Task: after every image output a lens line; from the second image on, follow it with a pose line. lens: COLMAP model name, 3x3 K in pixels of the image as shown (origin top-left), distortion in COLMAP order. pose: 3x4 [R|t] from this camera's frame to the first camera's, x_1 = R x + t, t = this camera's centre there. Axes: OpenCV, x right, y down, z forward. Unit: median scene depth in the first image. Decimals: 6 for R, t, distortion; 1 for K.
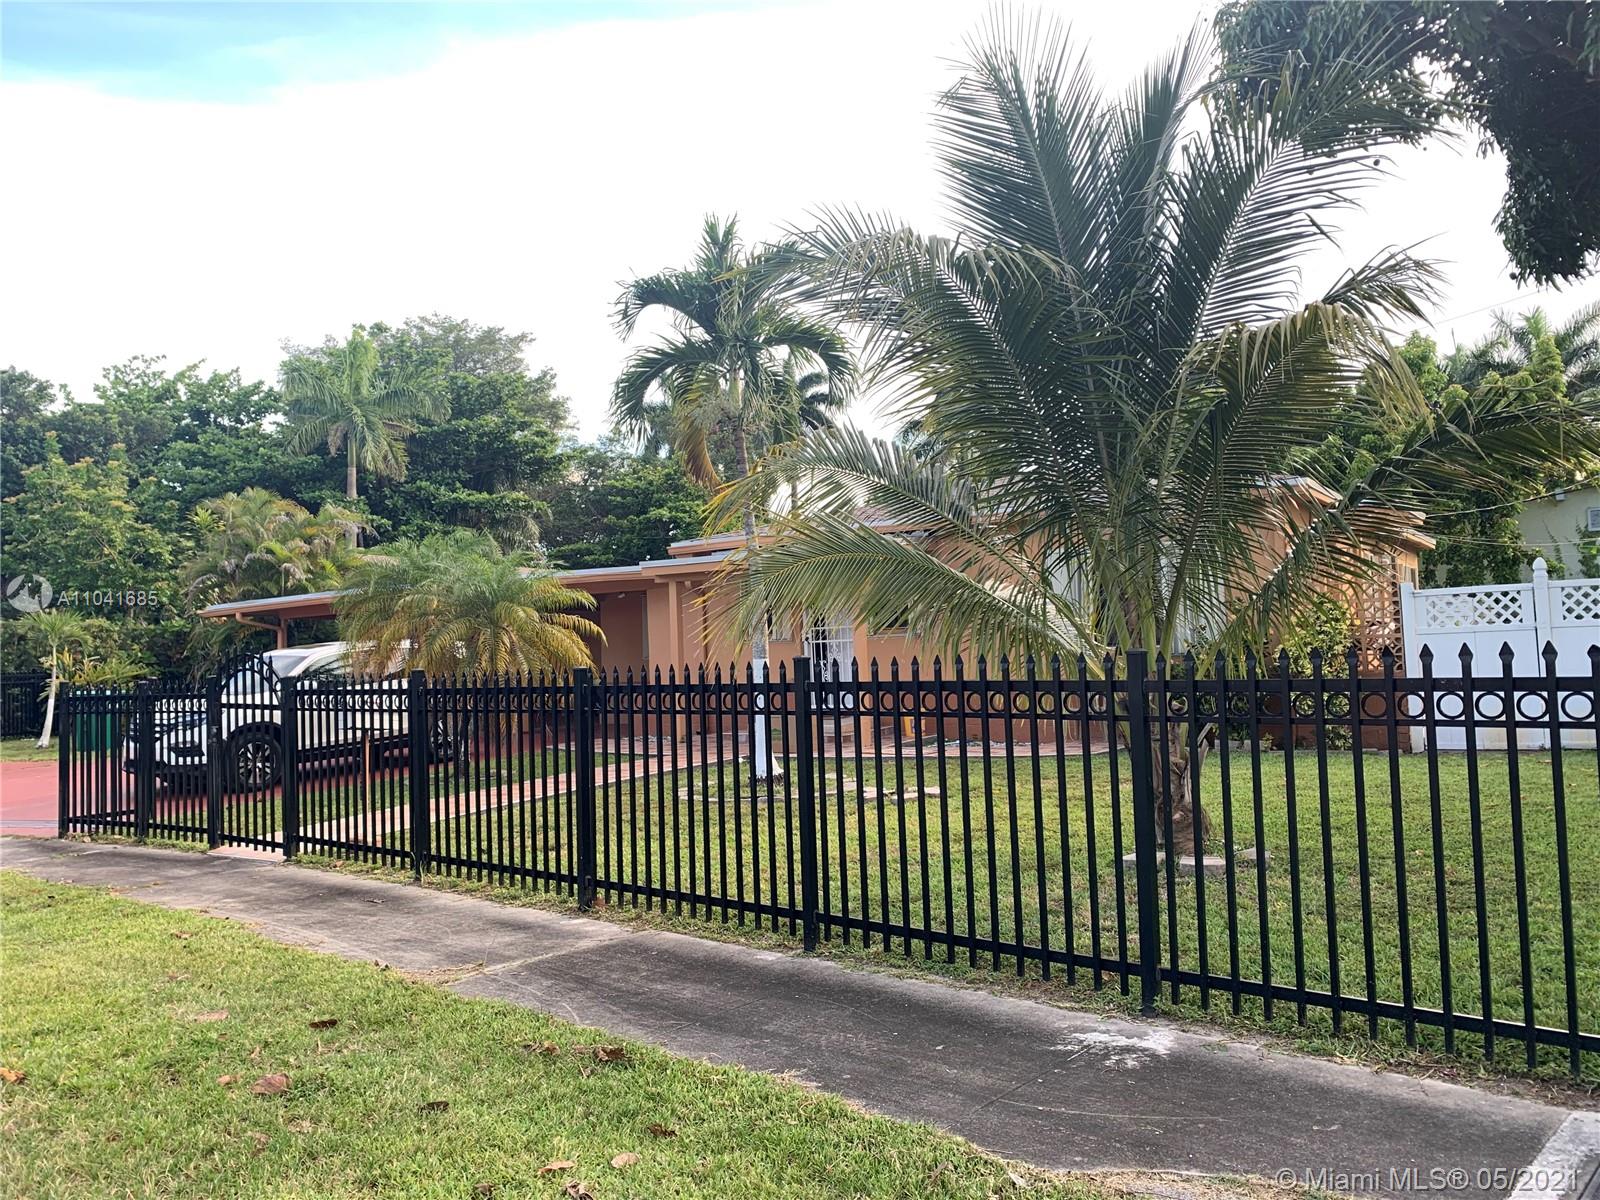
lens RADIAL K [[1195.8, 0, 810.1], [0, 1195.8, 598.8], [0, 0, 1]] dist [0.021999, -0.001957]
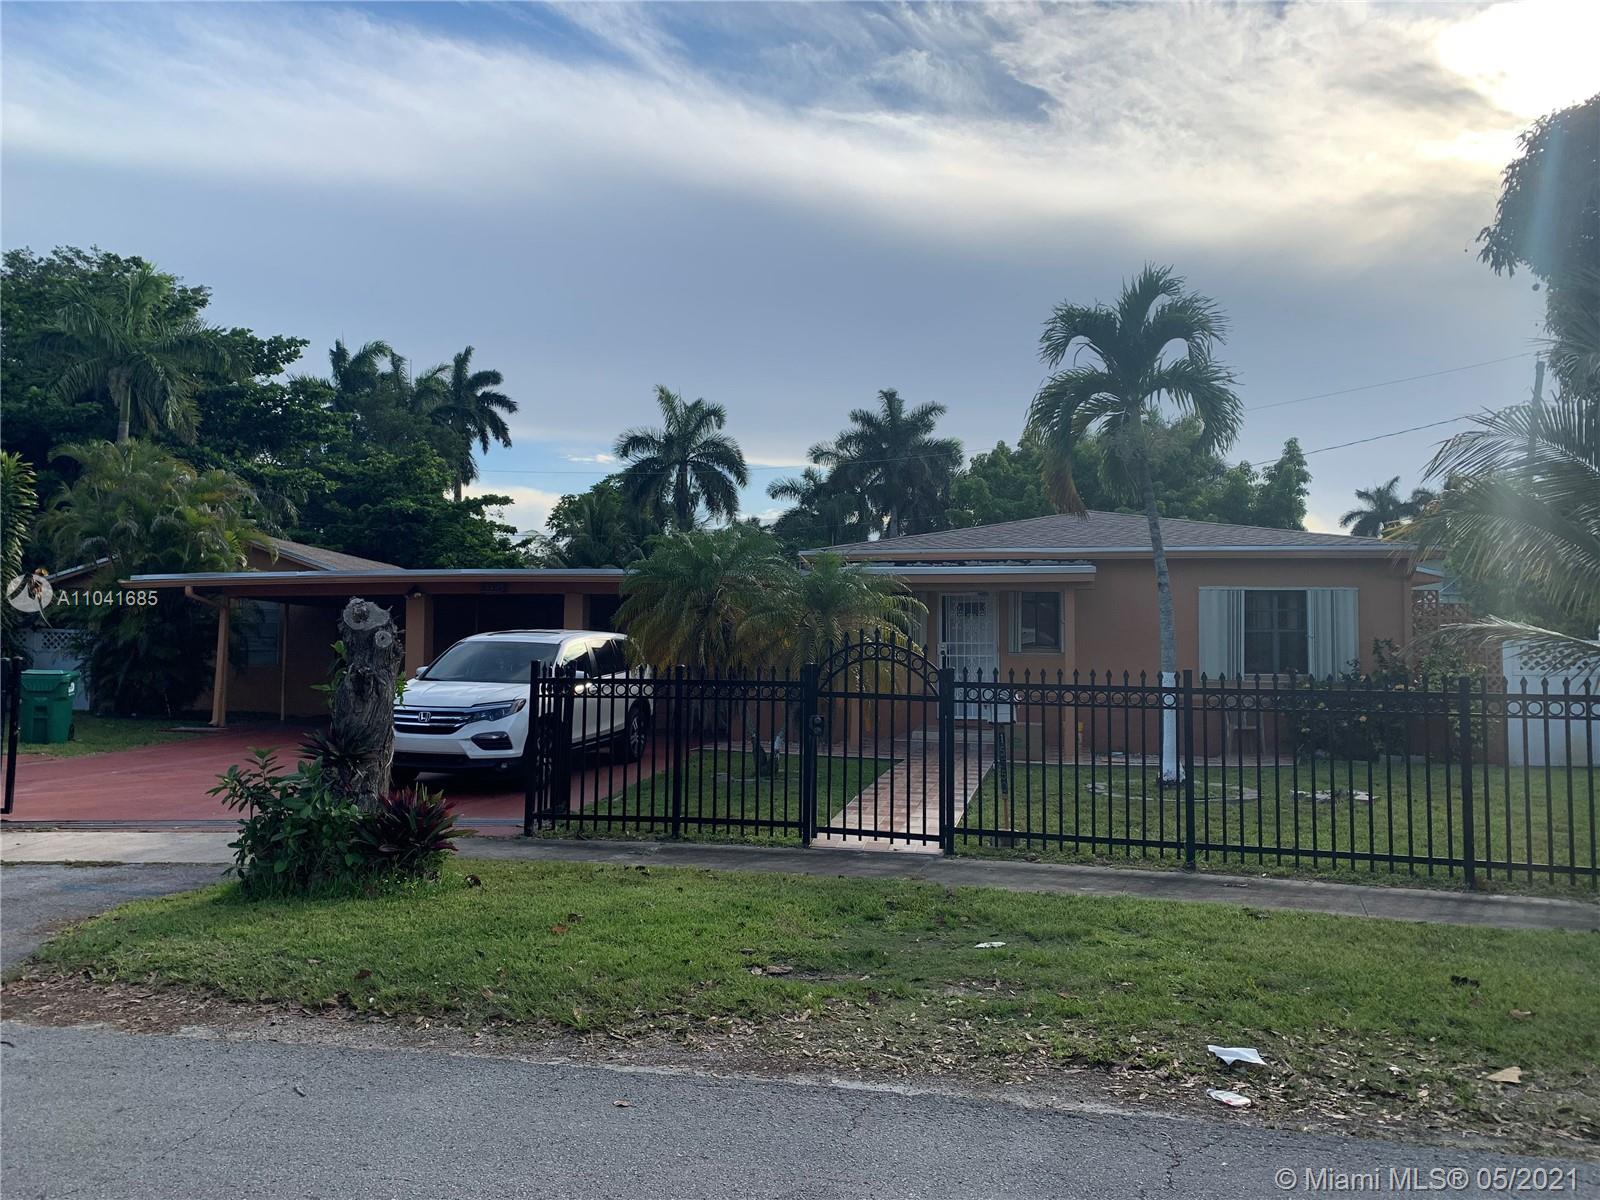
lens RADIAL K [[1195.5, 0, 798.6], [0, 1195.5, 584.9], [0, 0, 1]] dist [0.028656, -0.029472]
pose [[0.931341, 0.073818, 0.356586, -0.322591], [-0.063703, 0.997165, -0.040046, 0.015548], [-0.358532, 0.014581, 0.933404, 0.042325]]
